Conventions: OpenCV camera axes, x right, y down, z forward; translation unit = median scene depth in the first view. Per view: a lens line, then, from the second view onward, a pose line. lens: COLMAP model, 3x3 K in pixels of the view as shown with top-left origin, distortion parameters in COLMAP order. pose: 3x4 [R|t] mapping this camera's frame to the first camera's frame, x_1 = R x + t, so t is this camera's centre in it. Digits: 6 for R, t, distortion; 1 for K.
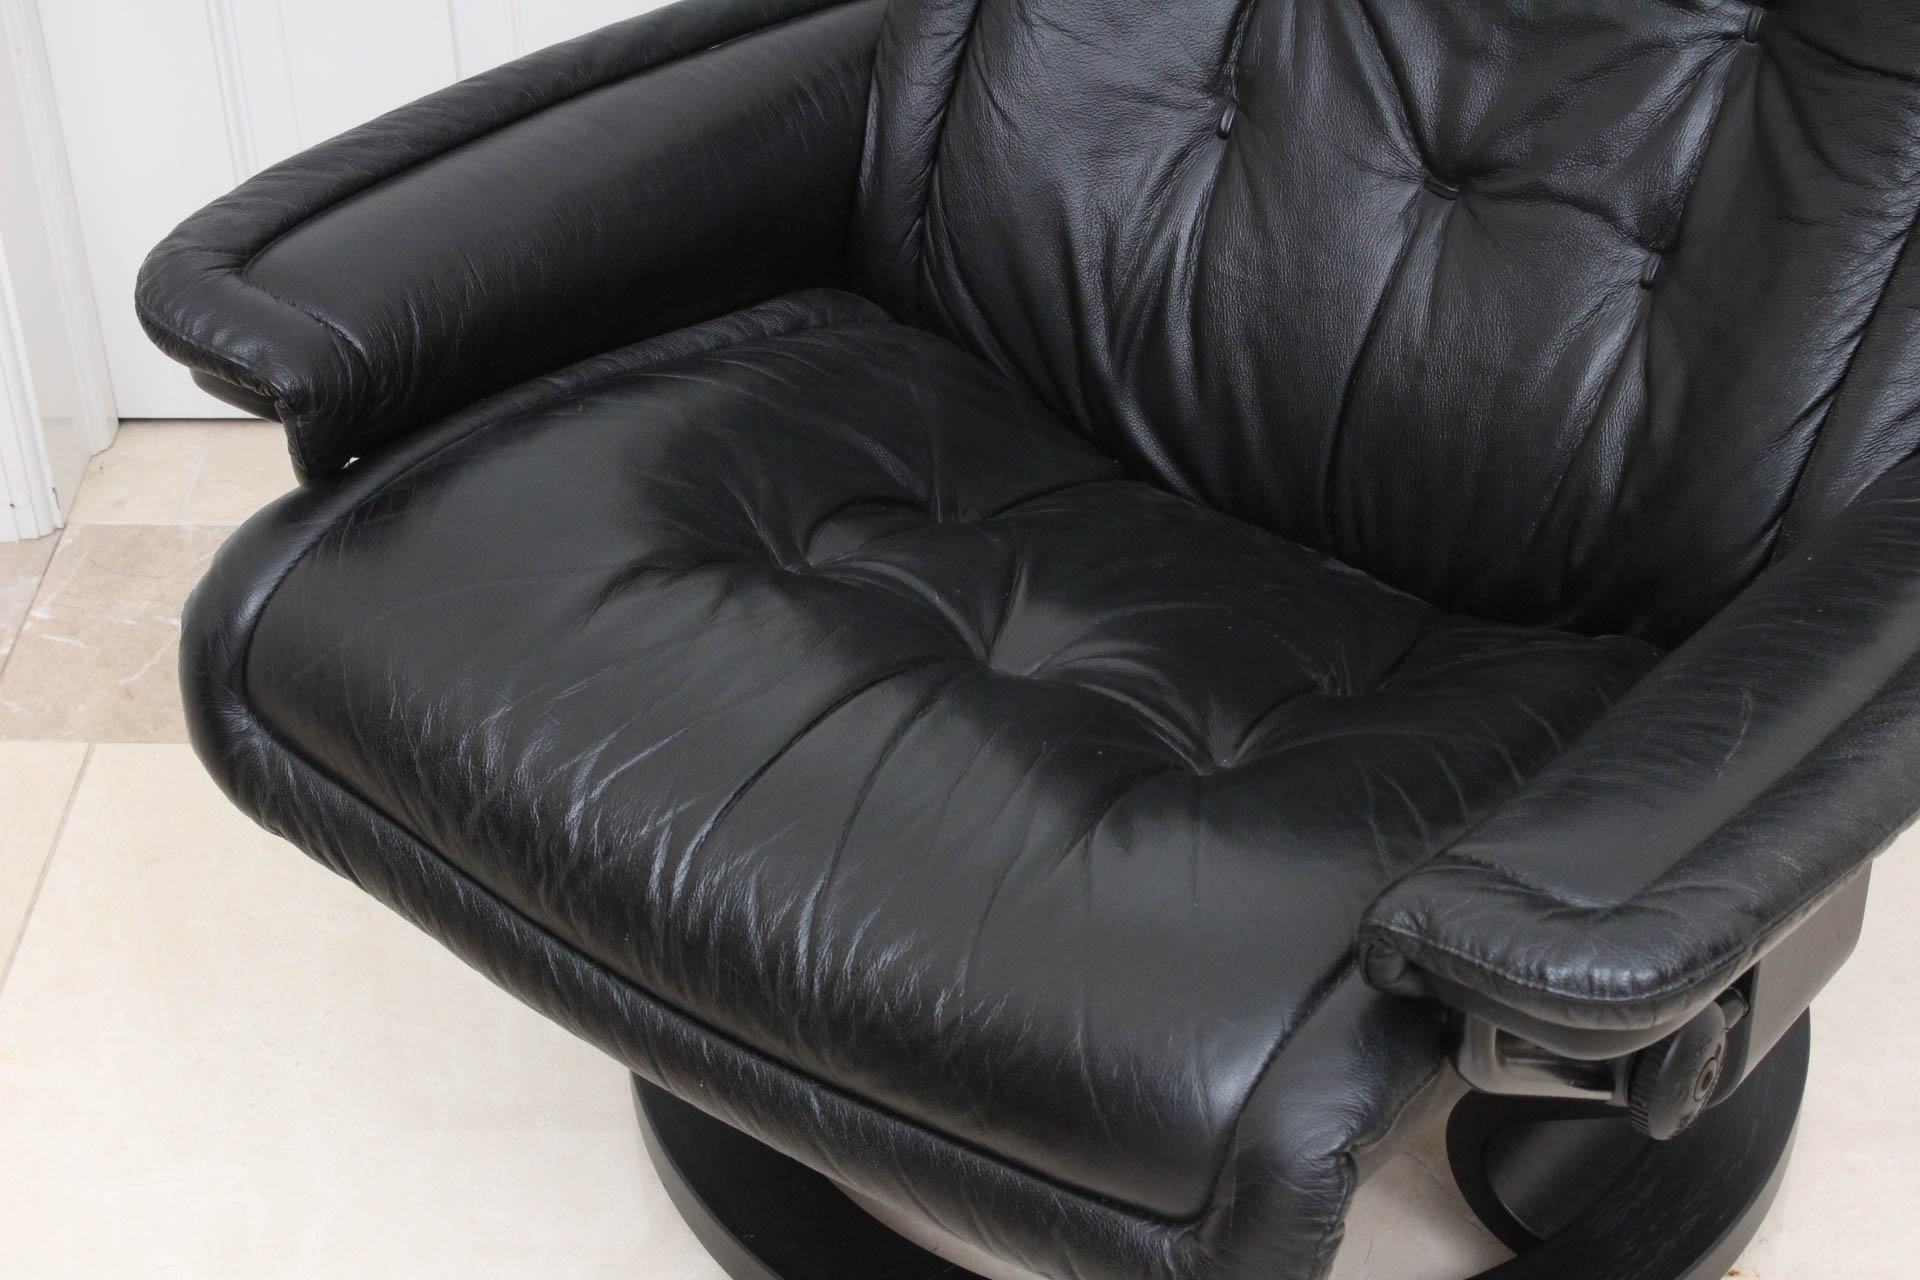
lens RADIAL K [[3812.0, 0, 892.5], [0, 3812.0, 640.9], [0, 0, 1]] dist [-0.004472, 0.412750]
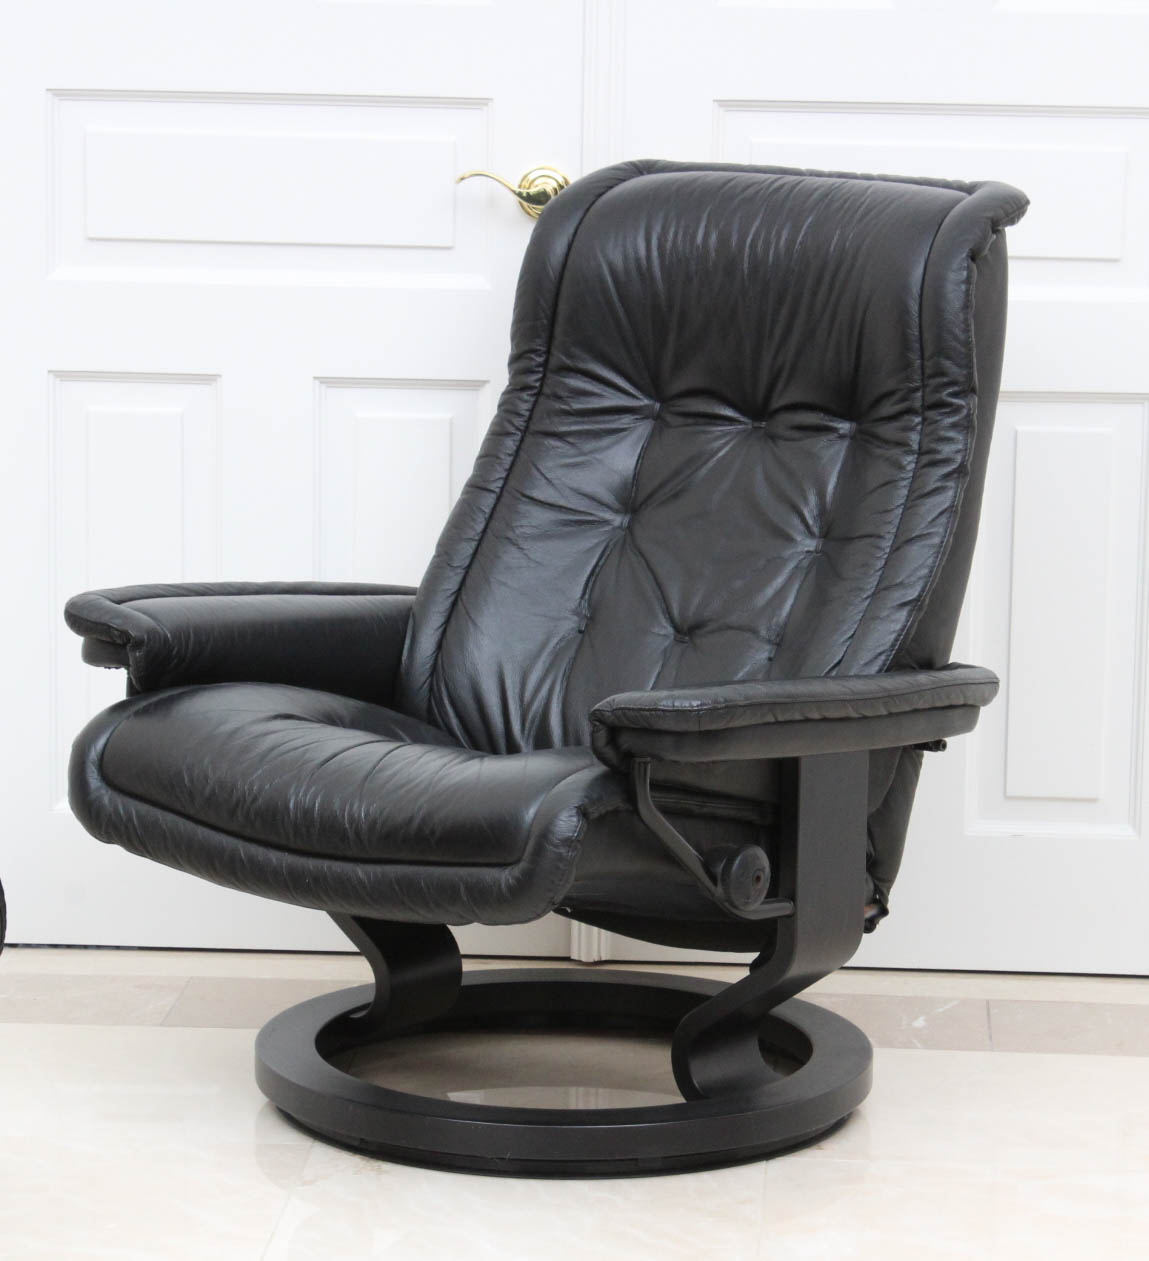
lens RADIAL K [[4462.6, 0, 574.5], [0, 4462.6, 630.5], [0, 0, 1]] dist [-0.112453, -1.438137]
pose [[0.998741, 0.048355, 0.013363, 0.052720], [-0.036150, 0.878368, -0.476616, 1.035364], [-0.034785, 0.475532, 0.879010, -1.134798]]
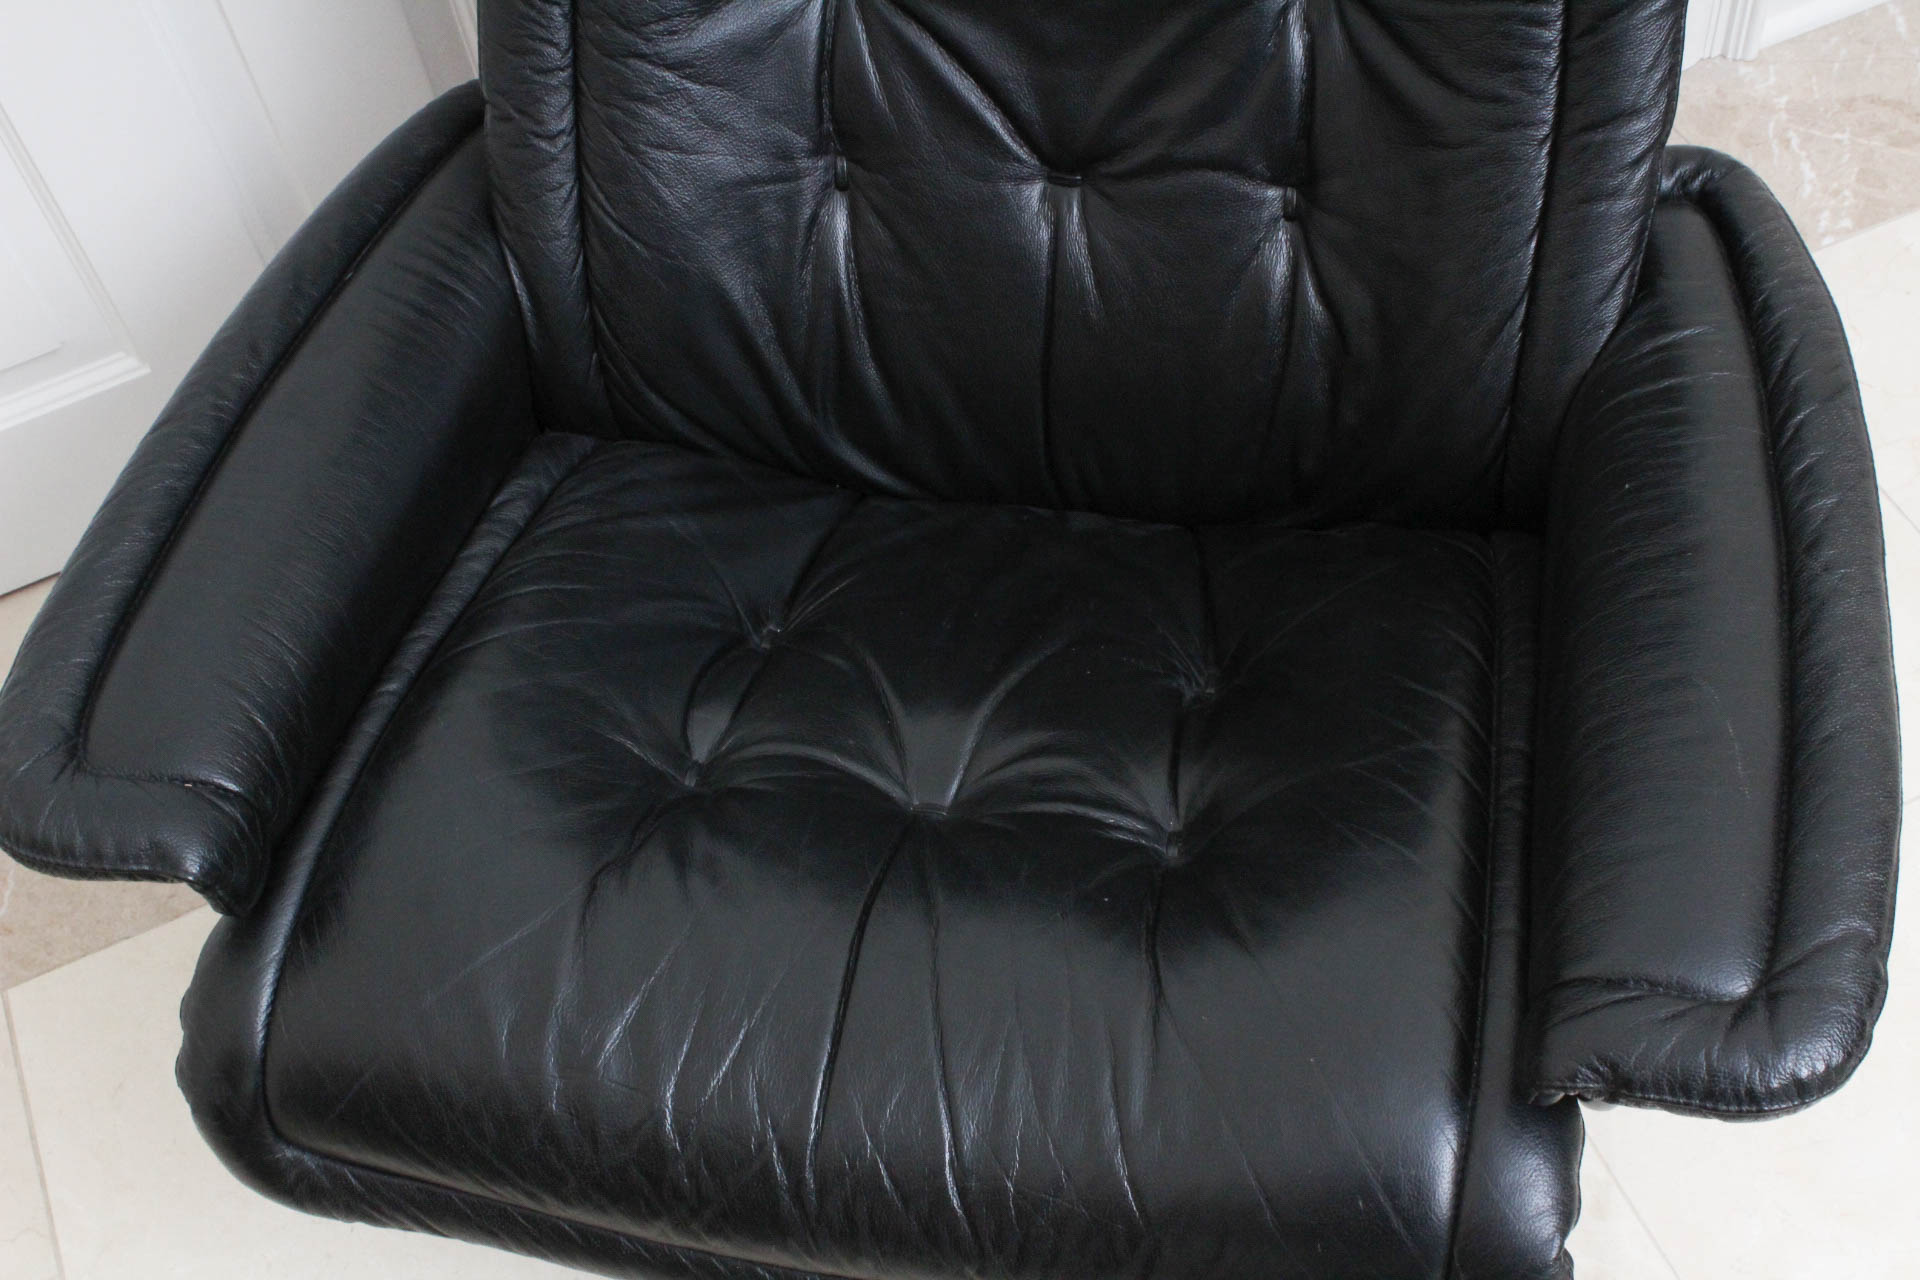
lens RADIAL K [[2438.2, 0, 955.7], [0, 2438.2, 666.0], [0, 0, 1]] dist [-0.082570, 0.043411]
pose [[0.889624, -0.407218, 0.206744, -0.083334], [0.339292, 0.892347, 0.297653, -0.211080], [-0.305697, -0.194653, 0.932019, 0.336627]]
